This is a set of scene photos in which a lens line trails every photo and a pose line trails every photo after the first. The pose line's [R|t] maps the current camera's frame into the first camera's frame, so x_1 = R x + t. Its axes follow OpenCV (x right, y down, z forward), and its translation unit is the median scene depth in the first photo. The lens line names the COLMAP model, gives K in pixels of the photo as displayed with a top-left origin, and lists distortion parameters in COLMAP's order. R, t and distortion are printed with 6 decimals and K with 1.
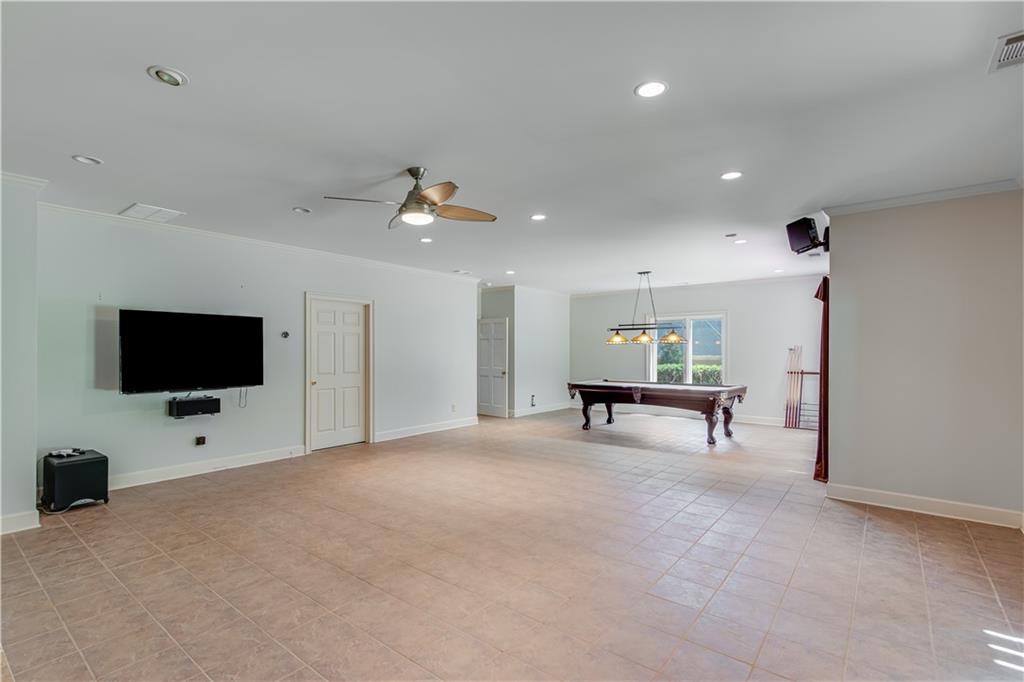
lens RADIAL K [[480.4, 0, 511.9], [0, 480.4, 346.4], [0, 0, 1]] dist [0.002051, 0.000397]
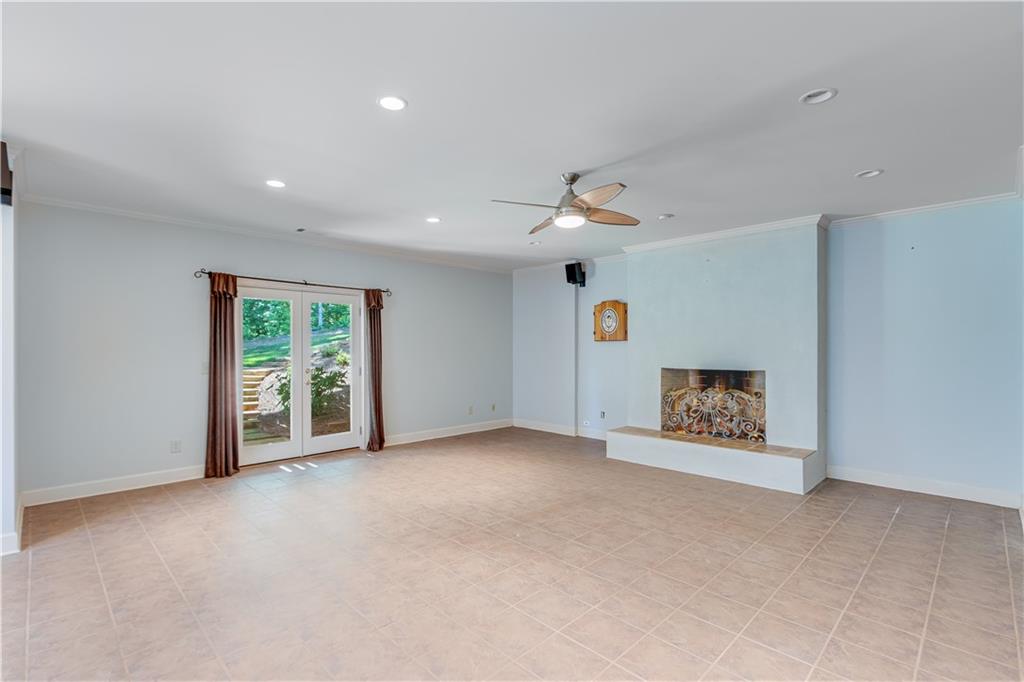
lens RADIAL K [[480.4, 0, 513.1], [0, 480.4, 339.0], [0, 0, 1]] dist [0.002051, 0.000397]
pose [[-0.993459, 0.001012, 0.114187, -0.179271], [-0.001487, 0.999761, -0.021798, 0.014823], [-0.114182, -0.021825, -0.993220, 1.892892]]
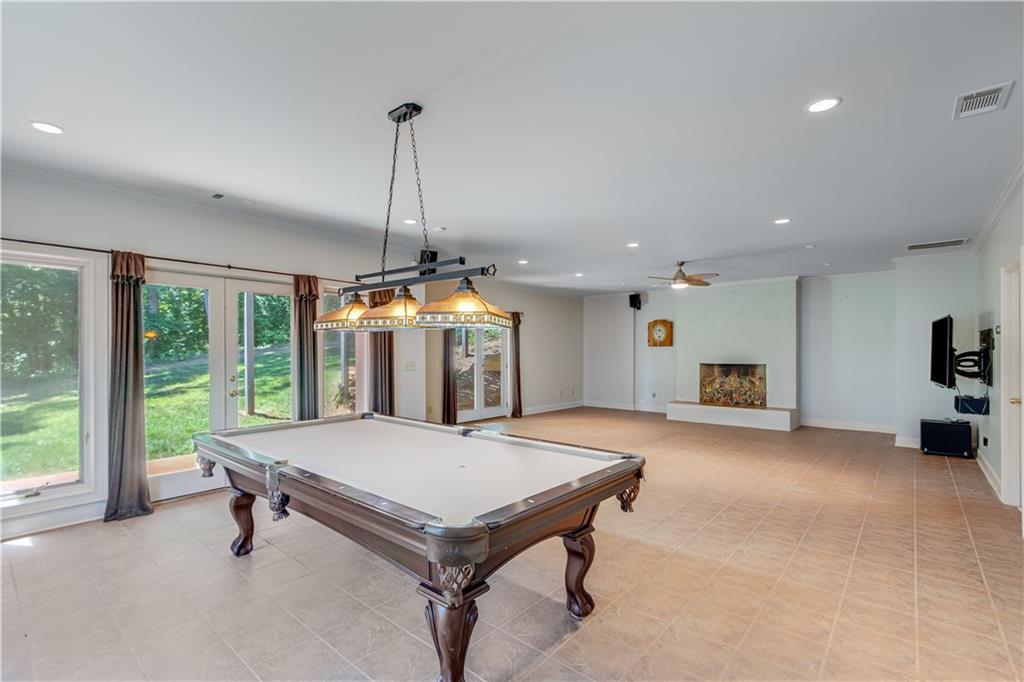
lens RADIAL K [[480.4, 0, 507.5], [0, 480.4, 346.8], [0, 0, 1]] dist [0.002051, 0.000397]
pose [[-0.999679, -0.001145, 0.025297, 0.400358], [-0.001282, 0.999985, -0.005413, 0.003558], [-0.025290, -0.005444, -0.999665, 2.738847]]
